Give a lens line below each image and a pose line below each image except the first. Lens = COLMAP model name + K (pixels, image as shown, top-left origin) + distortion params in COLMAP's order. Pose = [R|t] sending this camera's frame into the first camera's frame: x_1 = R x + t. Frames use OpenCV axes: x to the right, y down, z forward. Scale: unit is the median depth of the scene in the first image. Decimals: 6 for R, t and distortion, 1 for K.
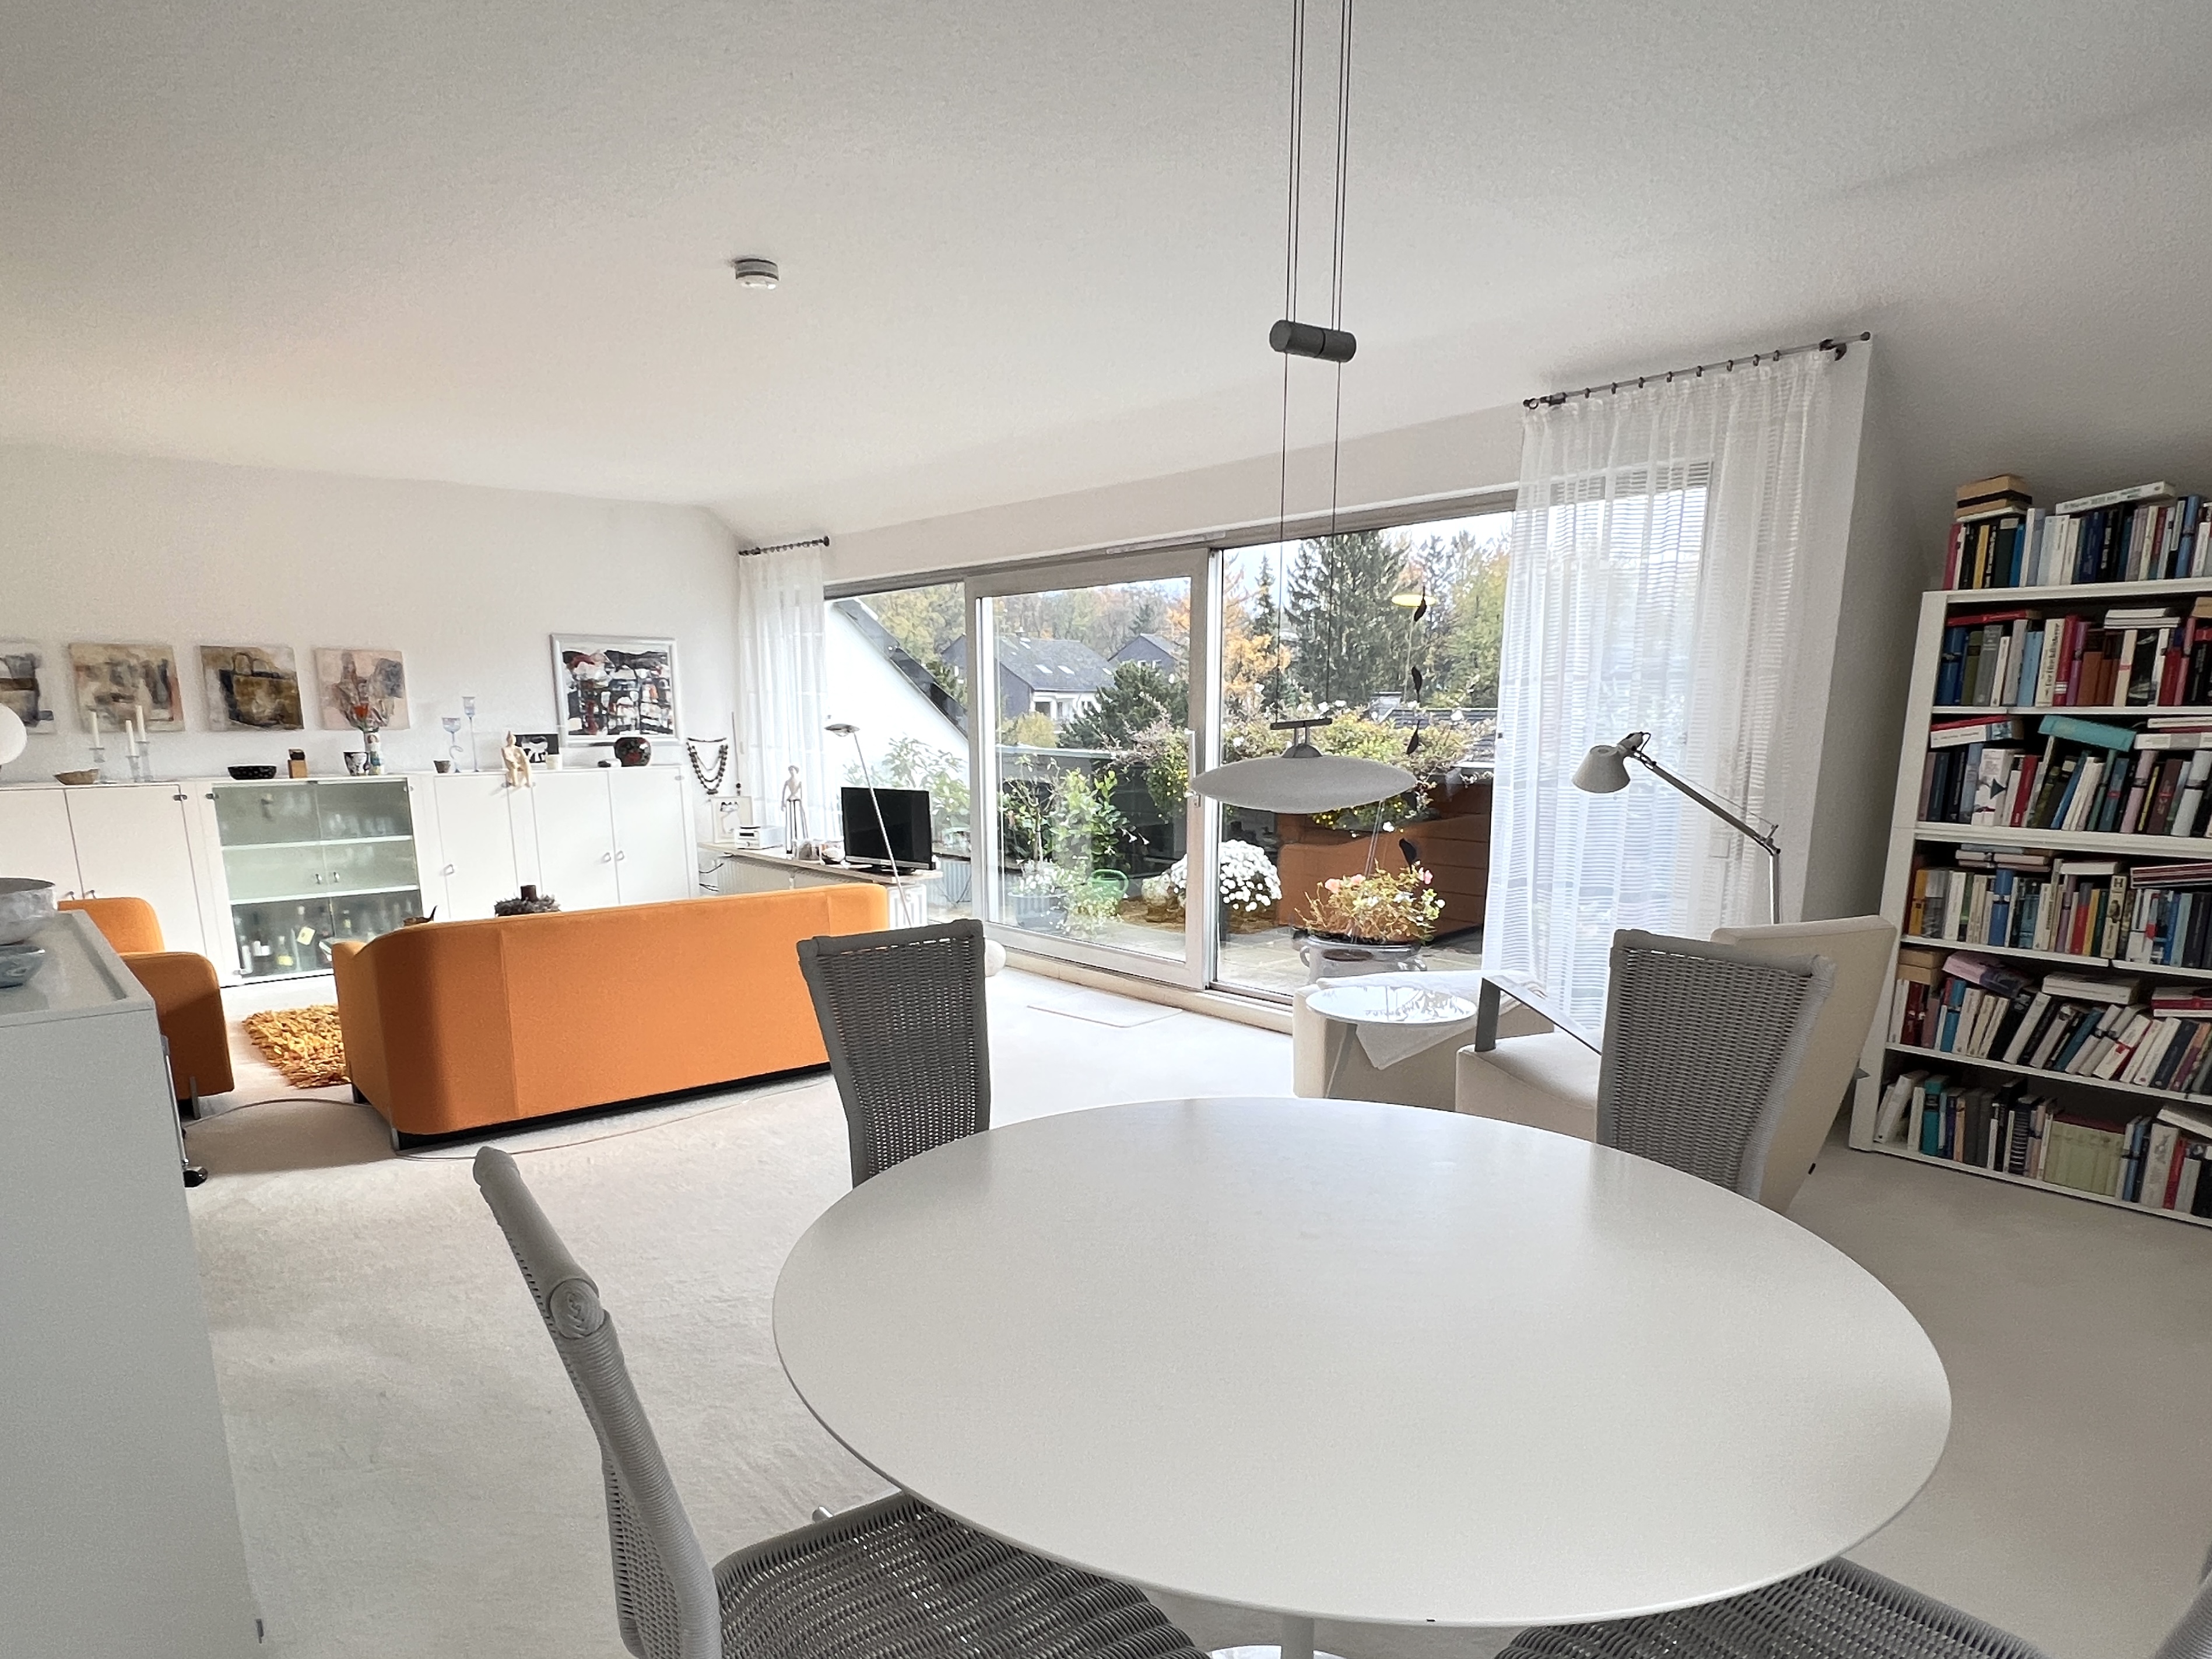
lens RADIAL K [[1292.0, 0, 1117.4], [0, 1292.0, 1024.6], [0, 0, 1]] dist [0.000168, -0.000075]
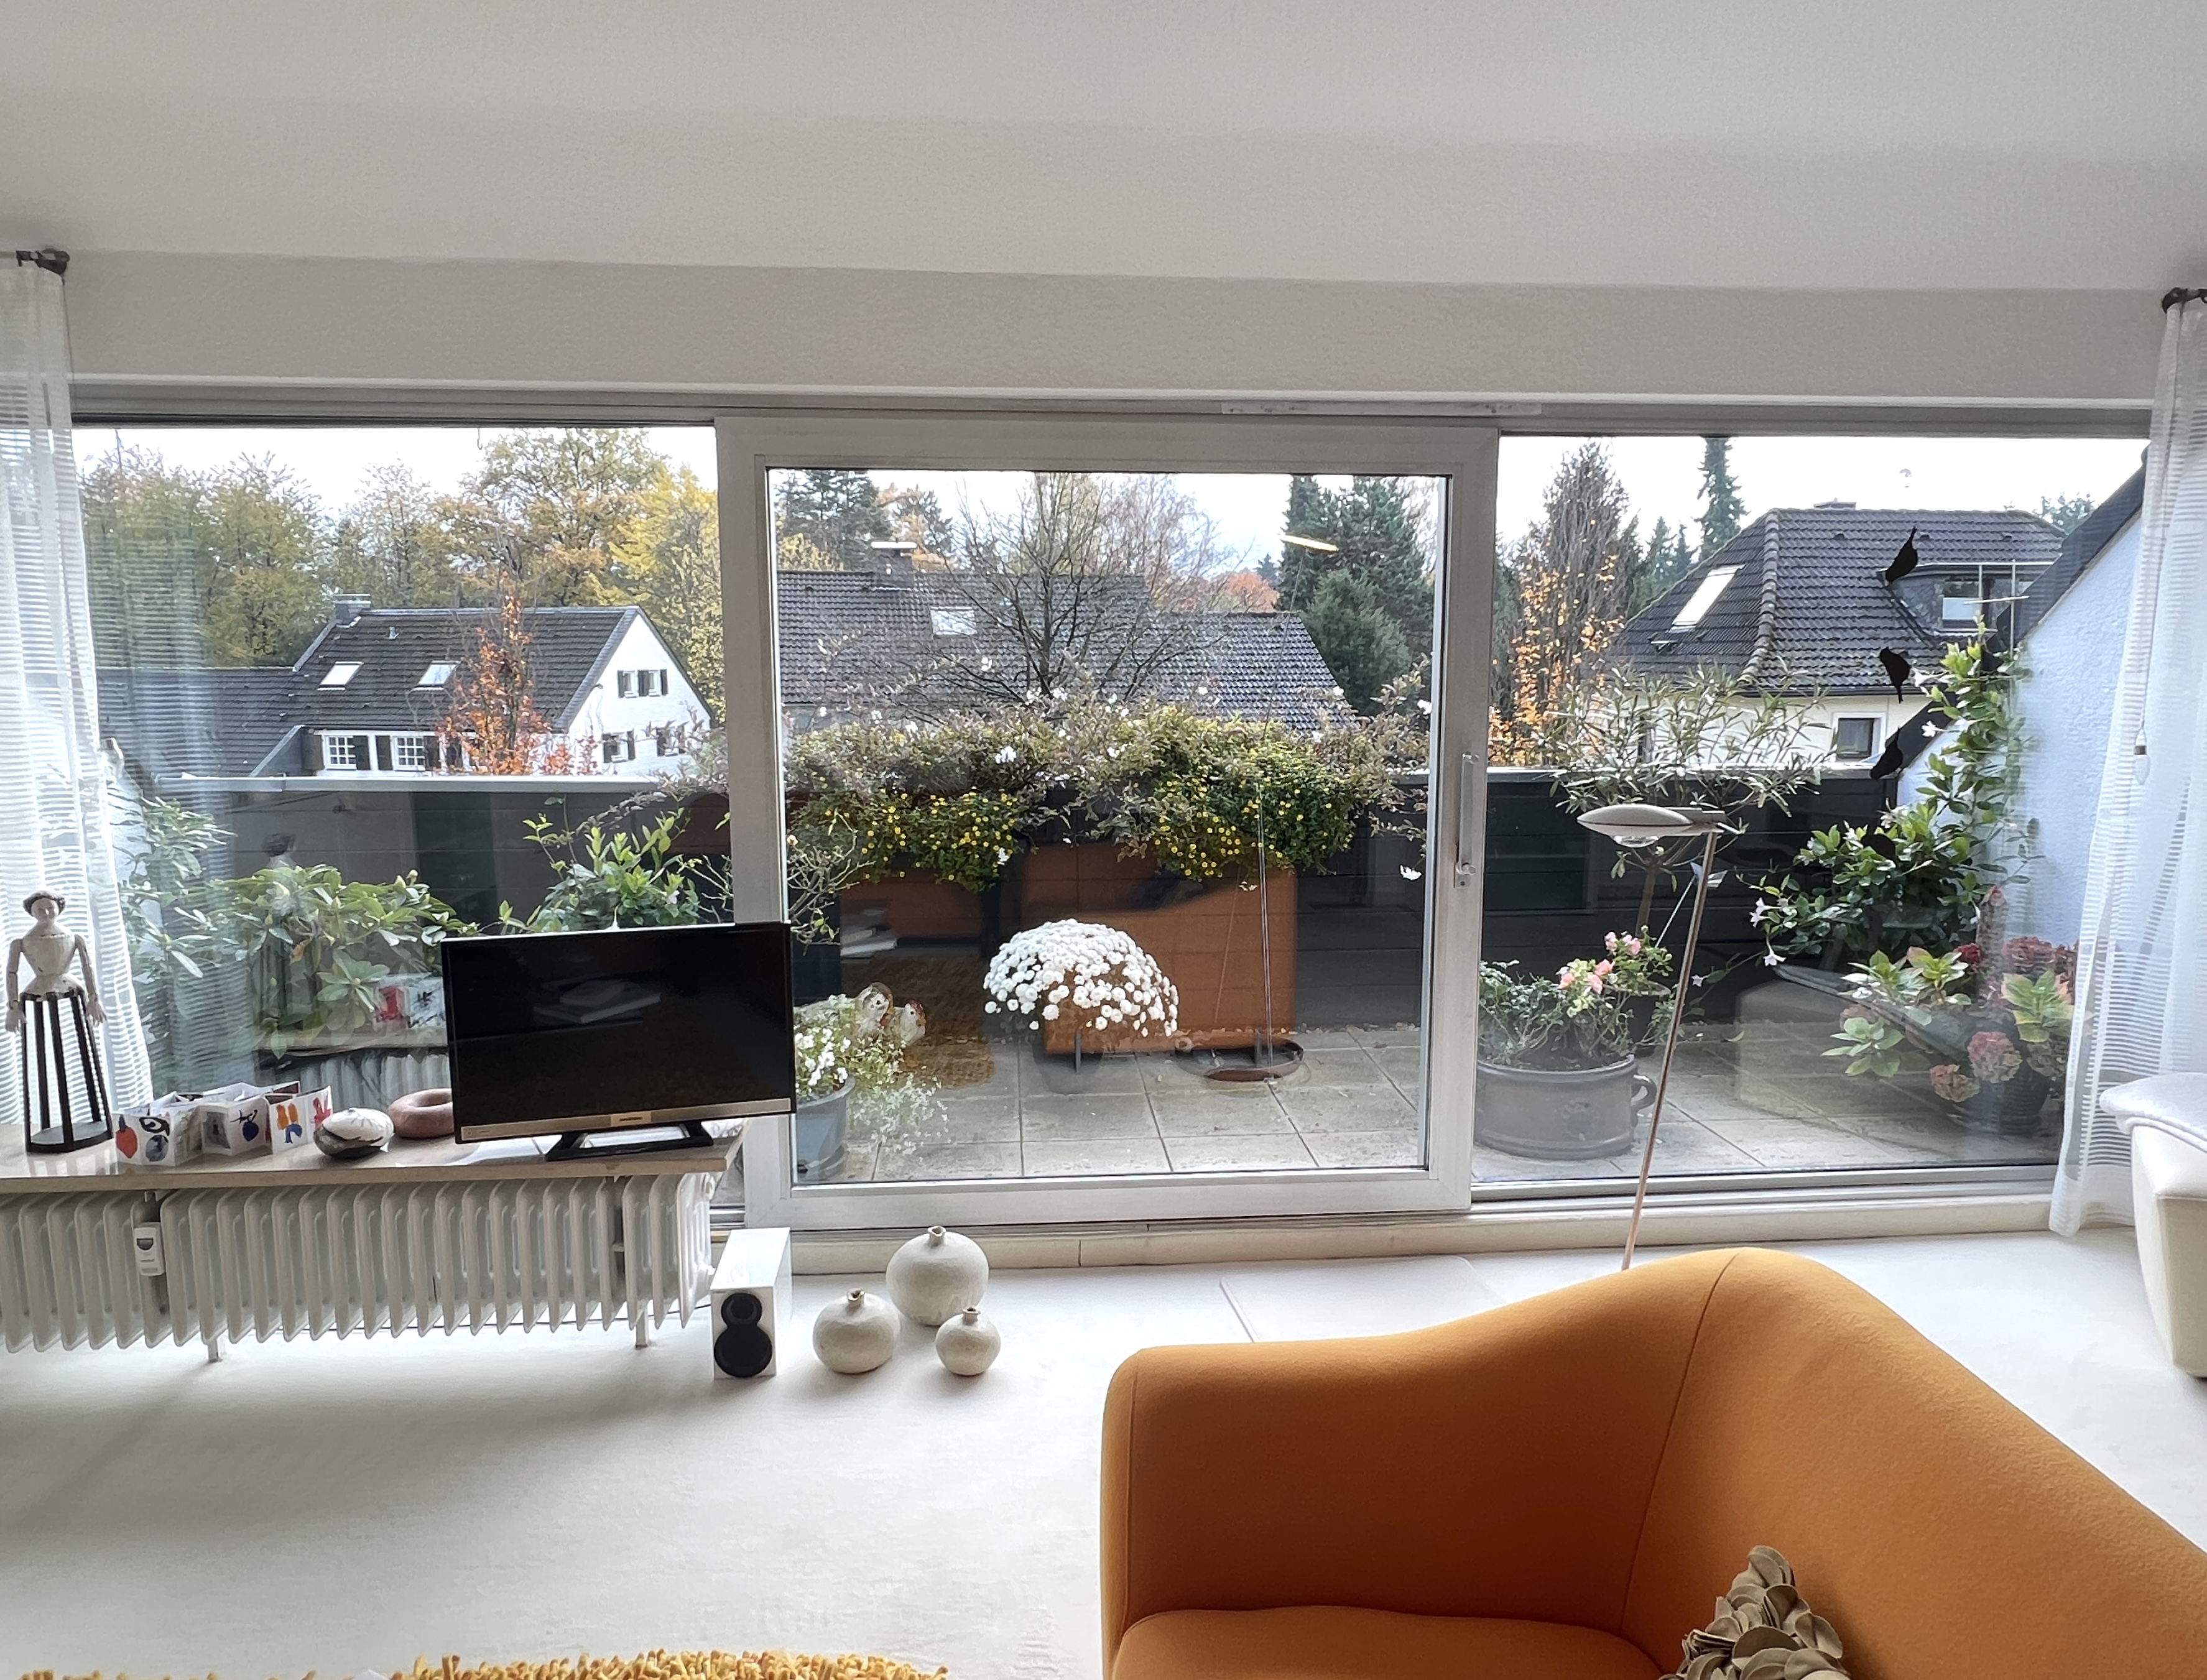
lens RADIAL K [[1379.1, 0, 1125.8], [0, 1379.1, 848.5], [0, 0, 1]] dist [0.008551, -0.003964]
pose [[0.602114, -0.107507, 0.791139, -0.296020], [0.191519, 0.981411, -0.012397, -0.124107], [-0.775100, 0.158983, 0.611511, 0.453936]]
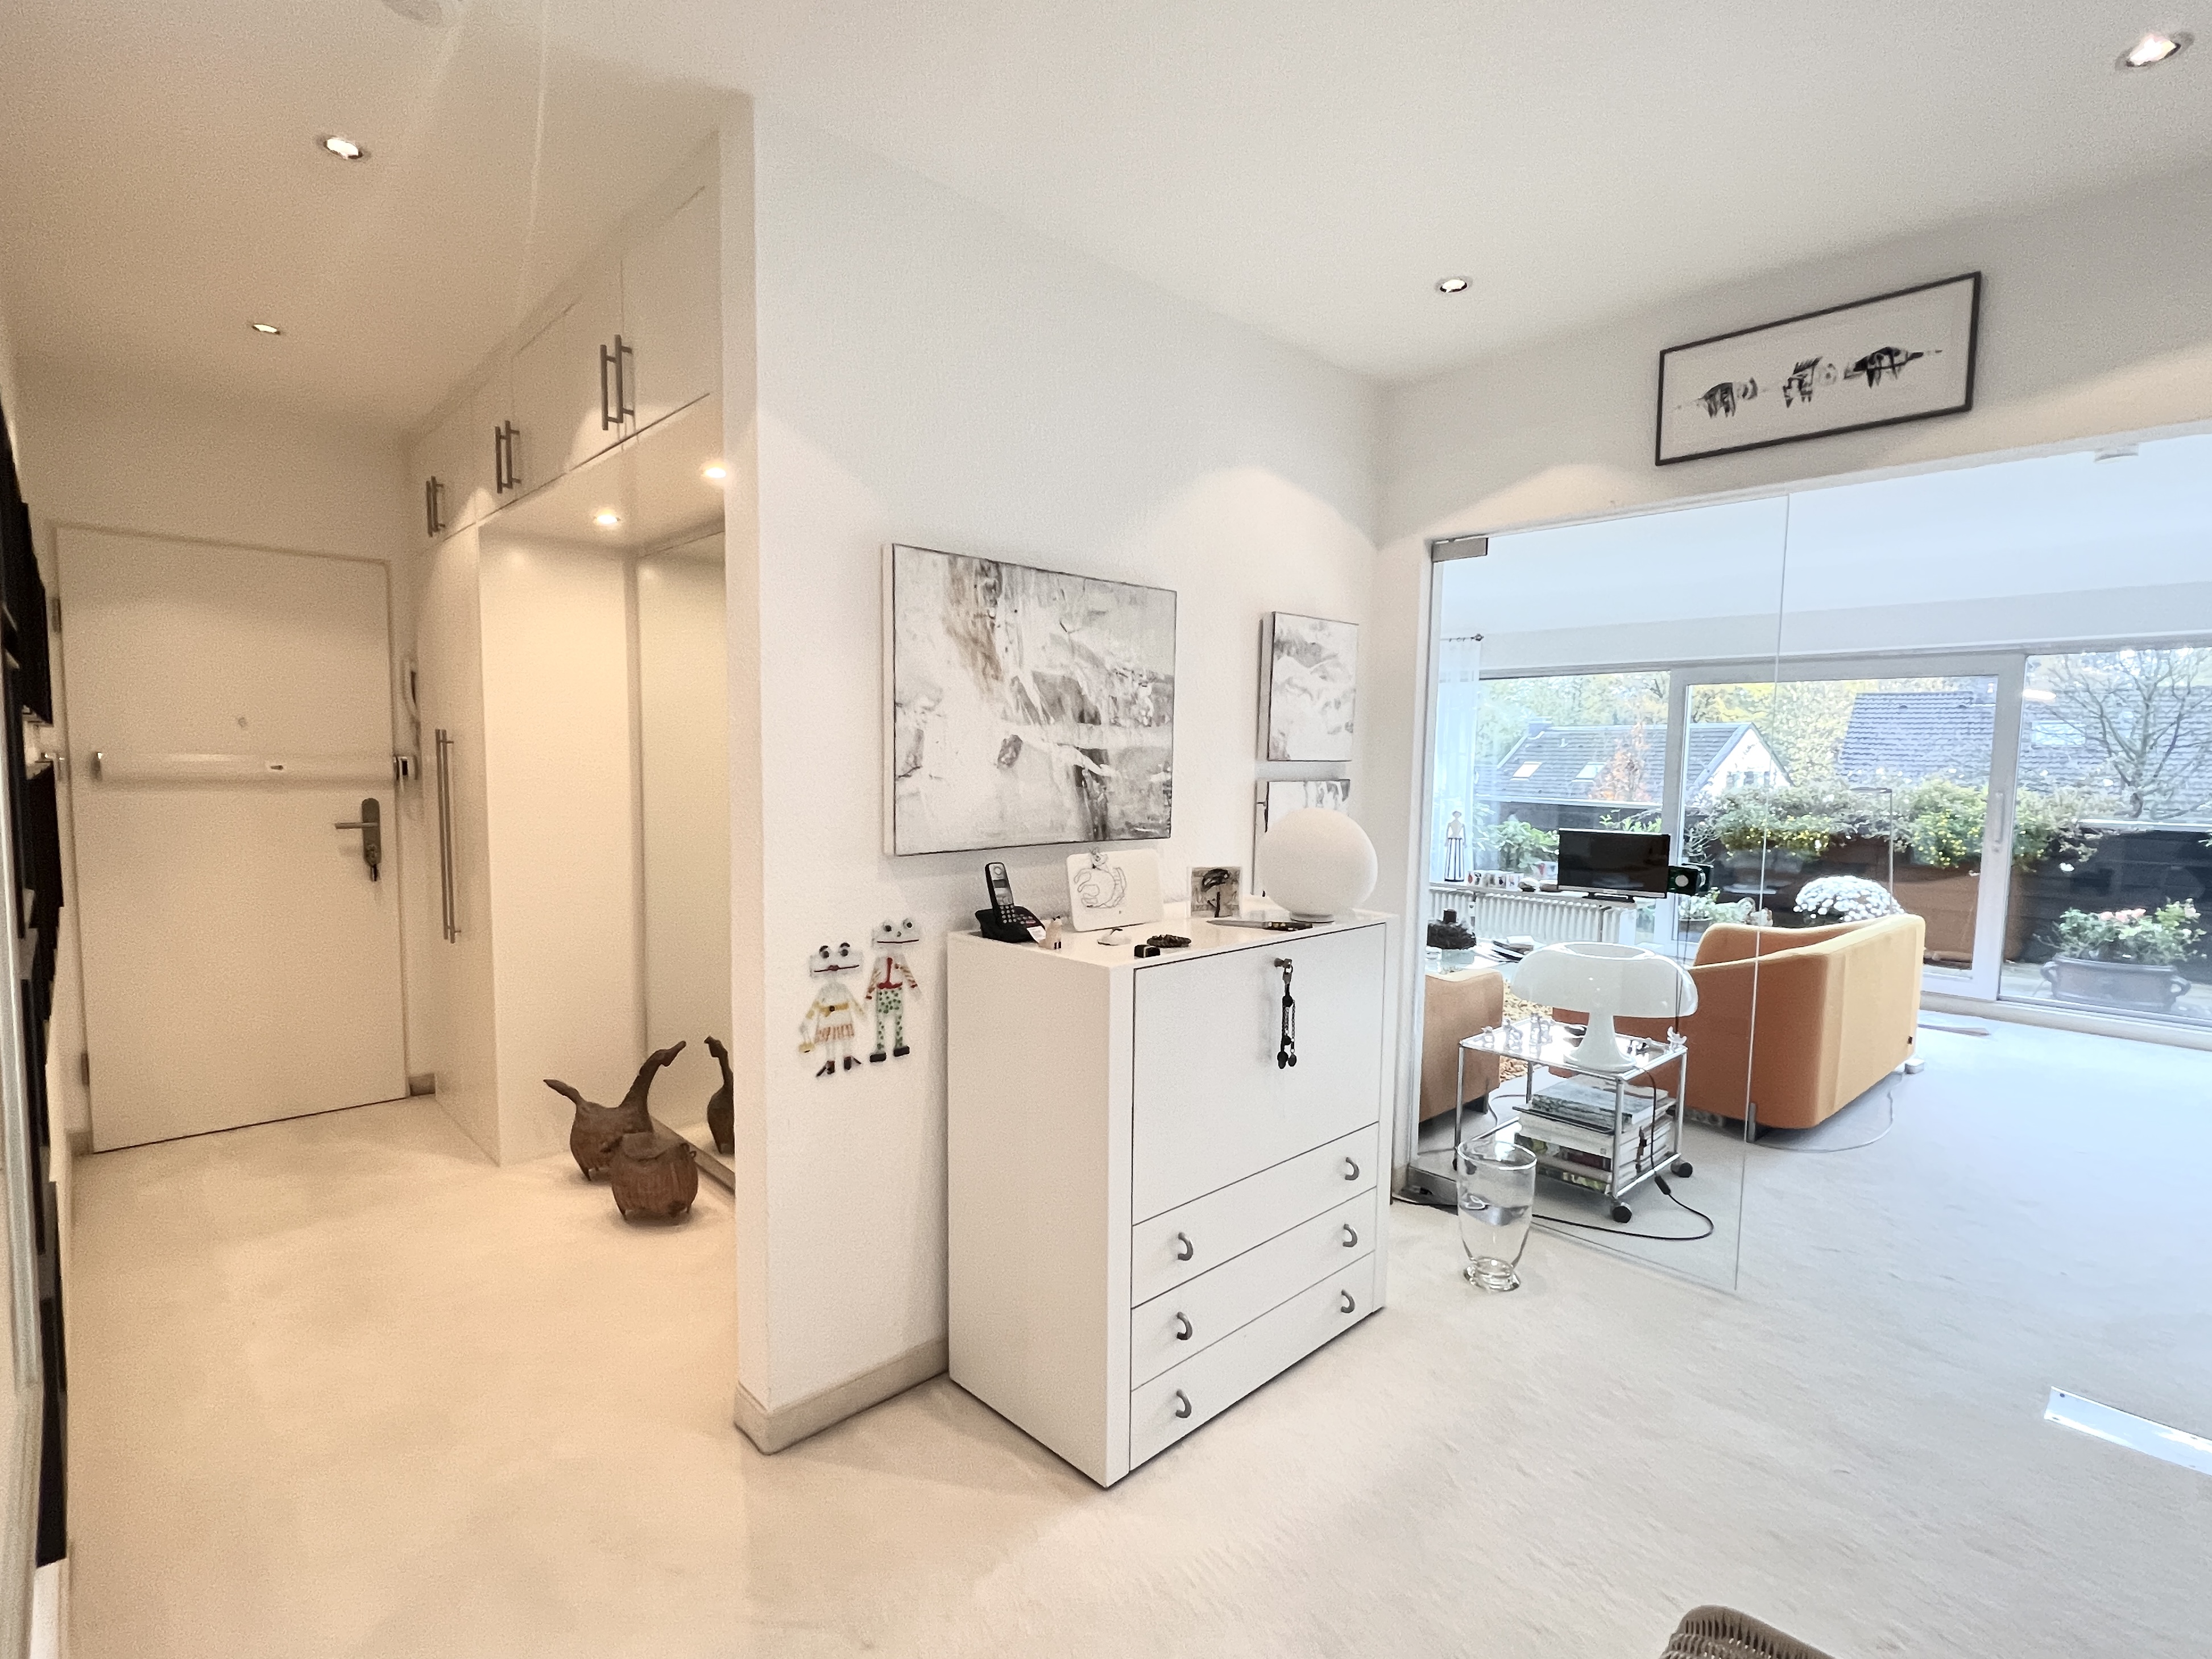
lens RADIAL K [[1066.0, 0, 1105.9], [0, 1066.0, 841.9], [0, 0, 1]] dist [0.001509, -0.000288]
pose [[0.999139, 0.014708, 0.038801, -0.507339], [-0.008312, 0.987062, -0.160122, -0.004135], [-0.040654, 0.159662, 0.986334, 0.011552]]
